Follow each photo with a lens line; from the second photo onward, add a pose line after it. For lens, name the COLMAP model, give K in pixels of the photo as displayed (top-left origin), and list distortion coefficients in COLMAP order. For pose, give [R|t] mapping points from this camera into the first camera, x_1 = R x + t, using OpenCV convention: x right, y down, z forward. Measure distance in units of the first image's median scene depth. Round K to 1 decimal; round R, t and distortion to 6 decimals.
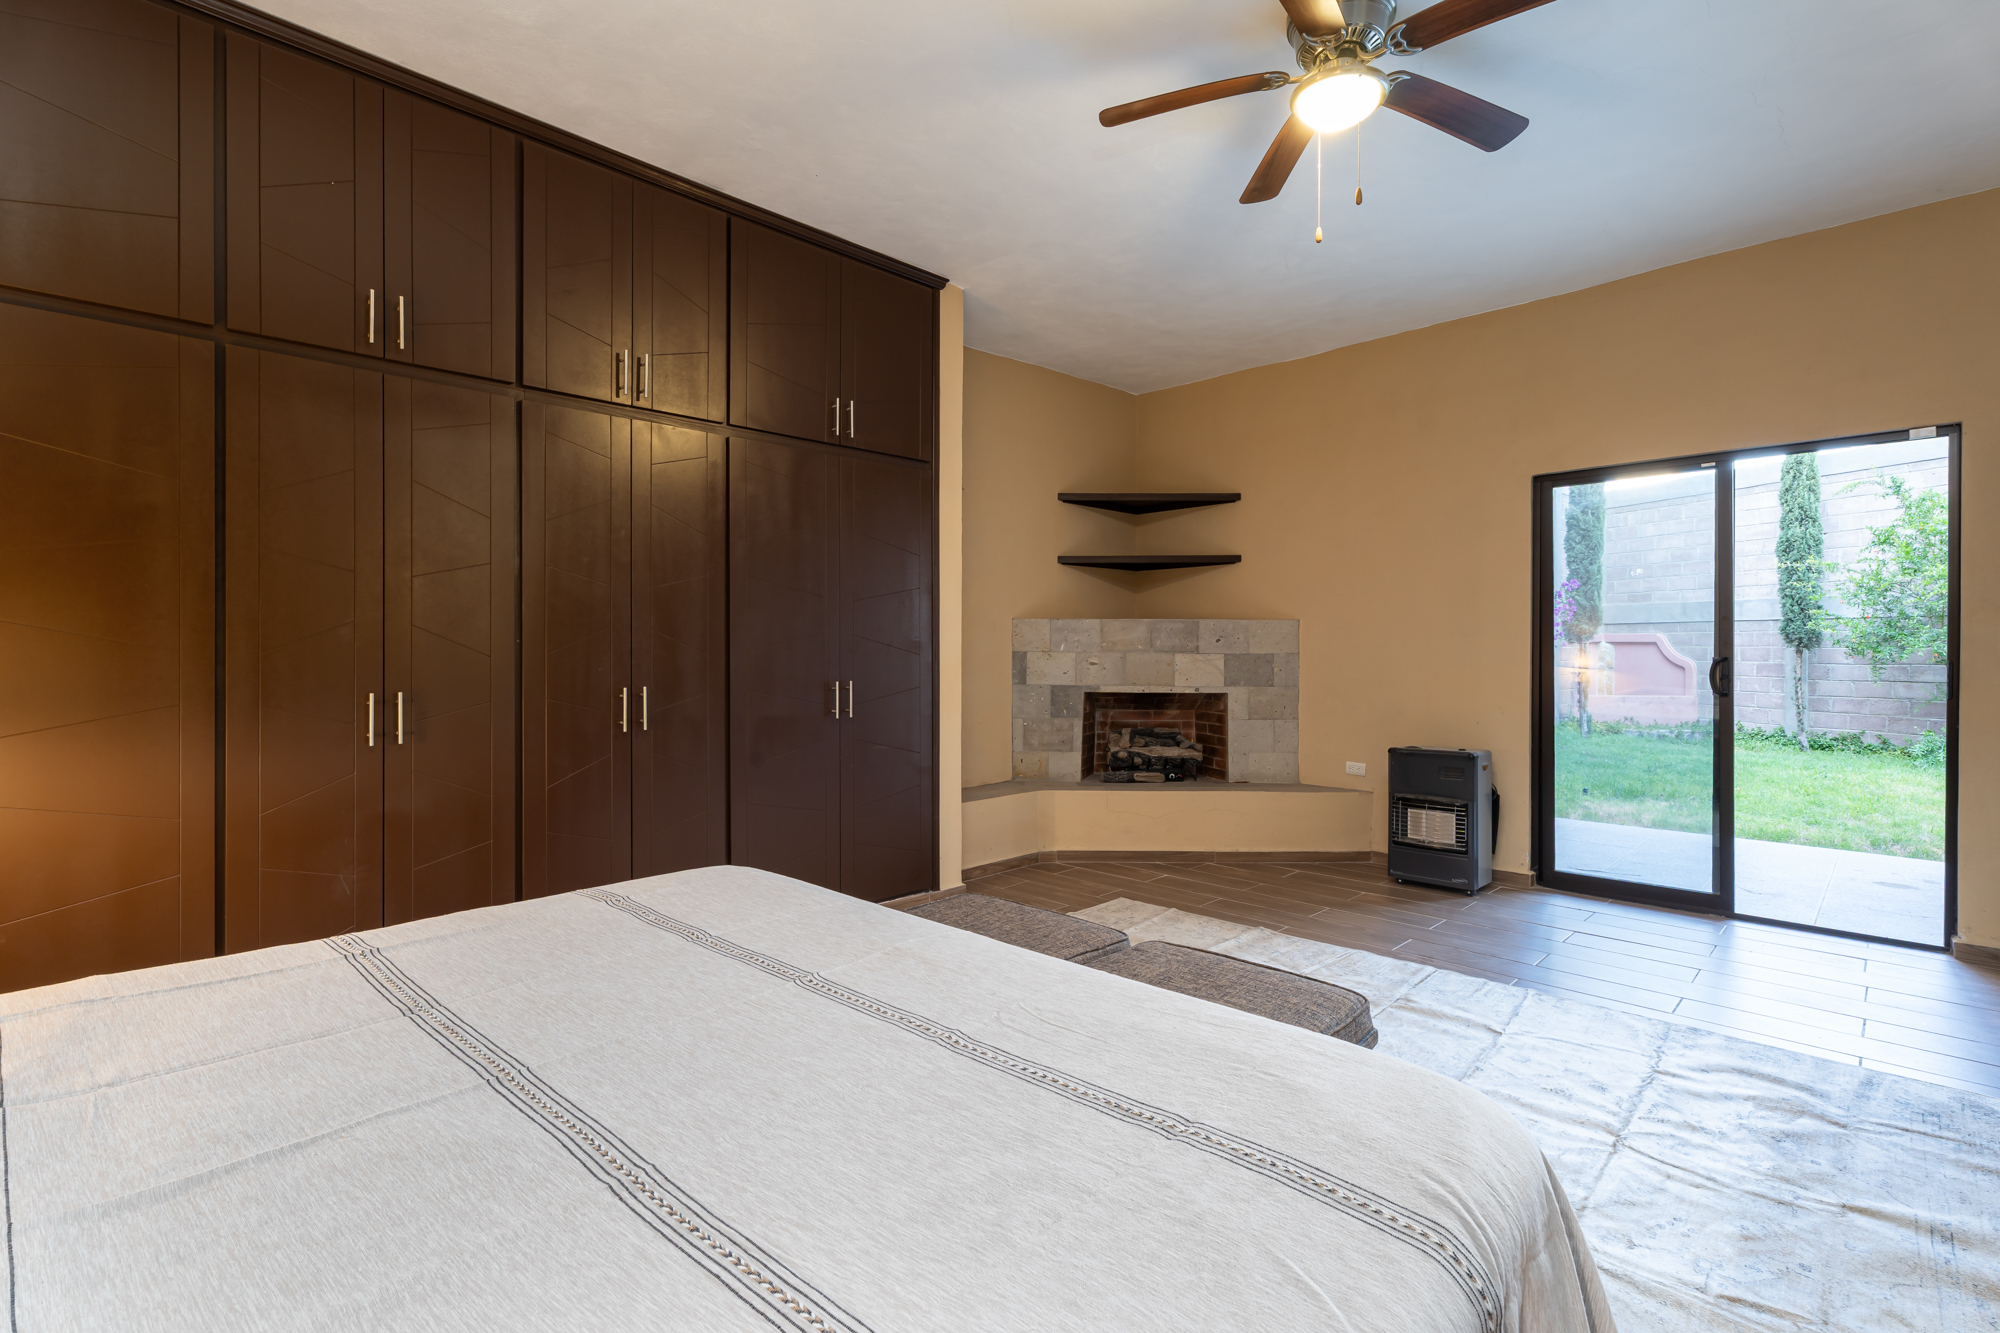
lens RADIAL K [[919.1, 0, 1006.0], [0, 919.1, 652.9], [0, 0, 1]] dist [0.003099, 0.000027]
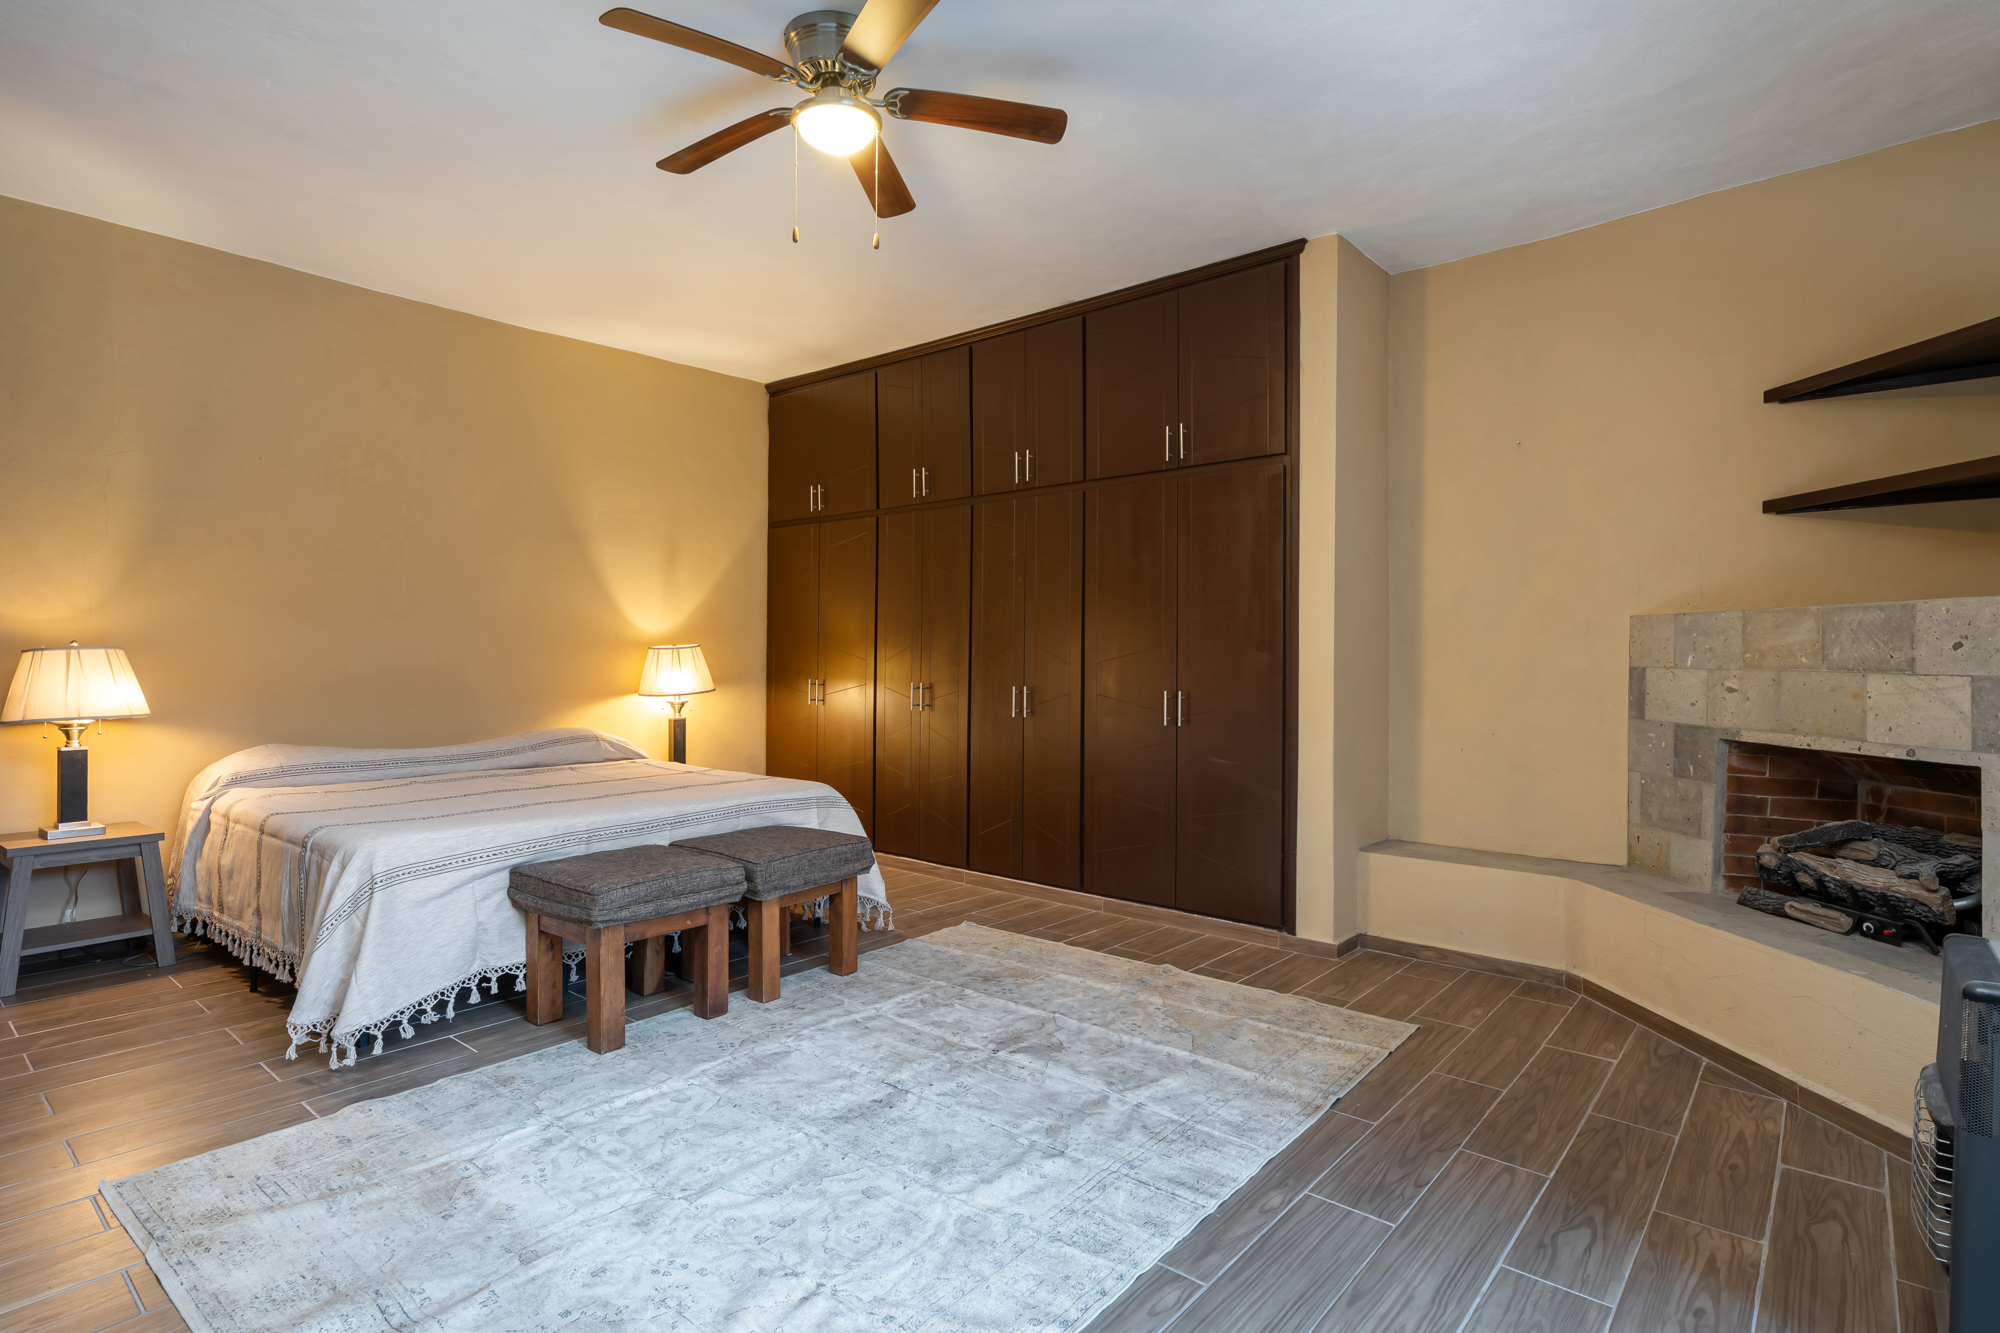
lens RADIAL K [[1017.3, 0, 998.6], [0, 1017.3, 651.0], [0, 0, 1]] dist [-0.001901, -0.001617]
pose [[0.073218, -0.009050, -0.997275, 0.795931], [-0.011746, 0.999882, -0.009936, -0.000849], [0.997247, 0.012442, 0.073103, 0.583753]]
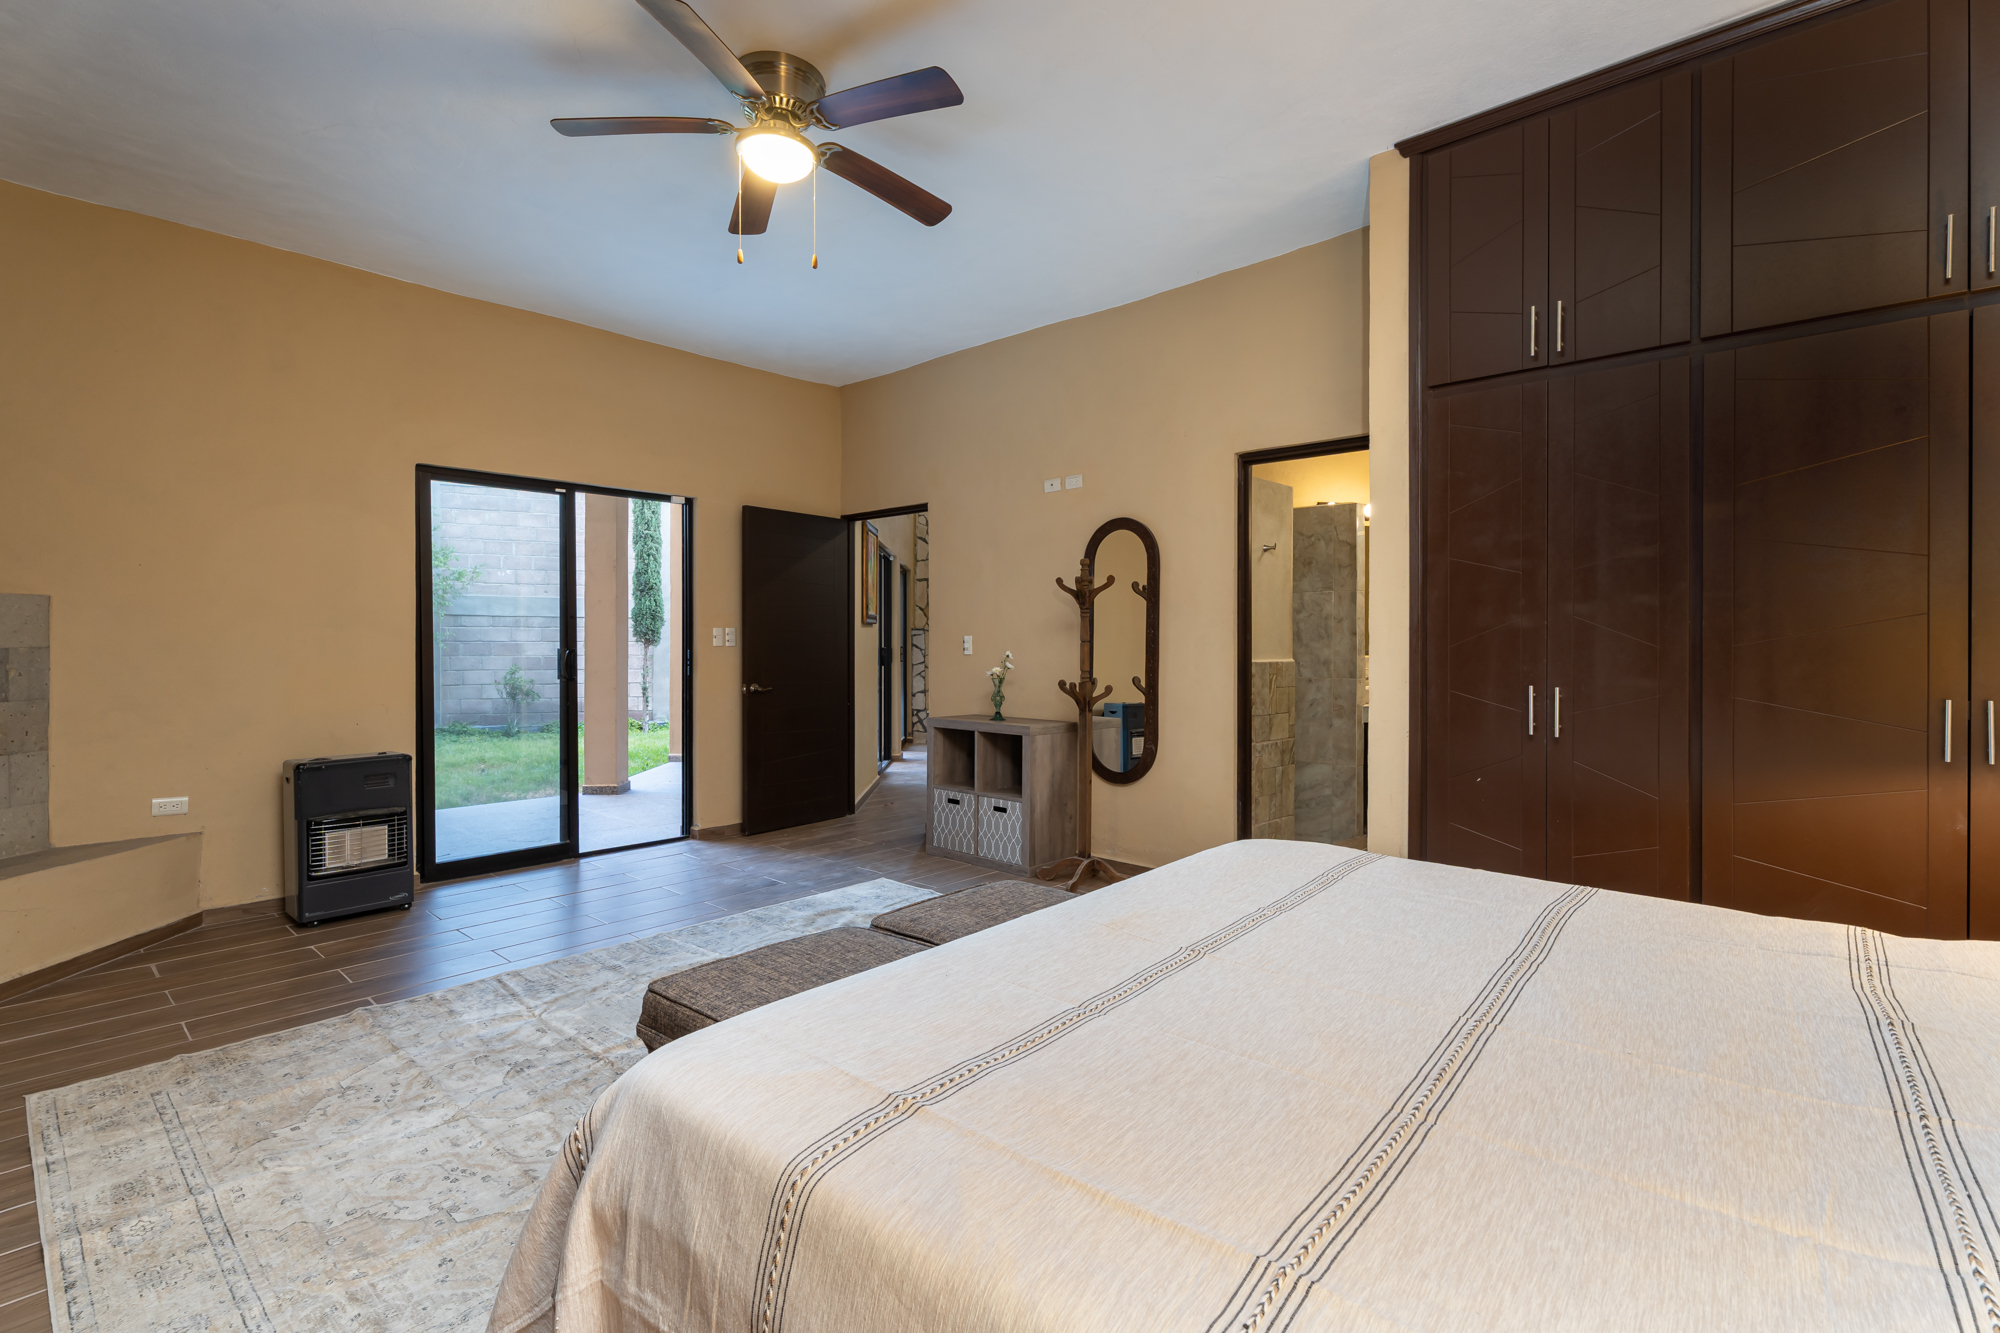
lens RADIAL K [[919.1, 0, 1006.0], [0, 919.1, 652.9], [0, 0, 1]] dist [0.003099, 0.000027]
pose [[-0.045290, -0.010955, 0.998914, -0.415778], [0.002598, 0.999935, 0.011084, -0.001730], [-0.998971, 0.003098, -0.045259, 0.413925]]
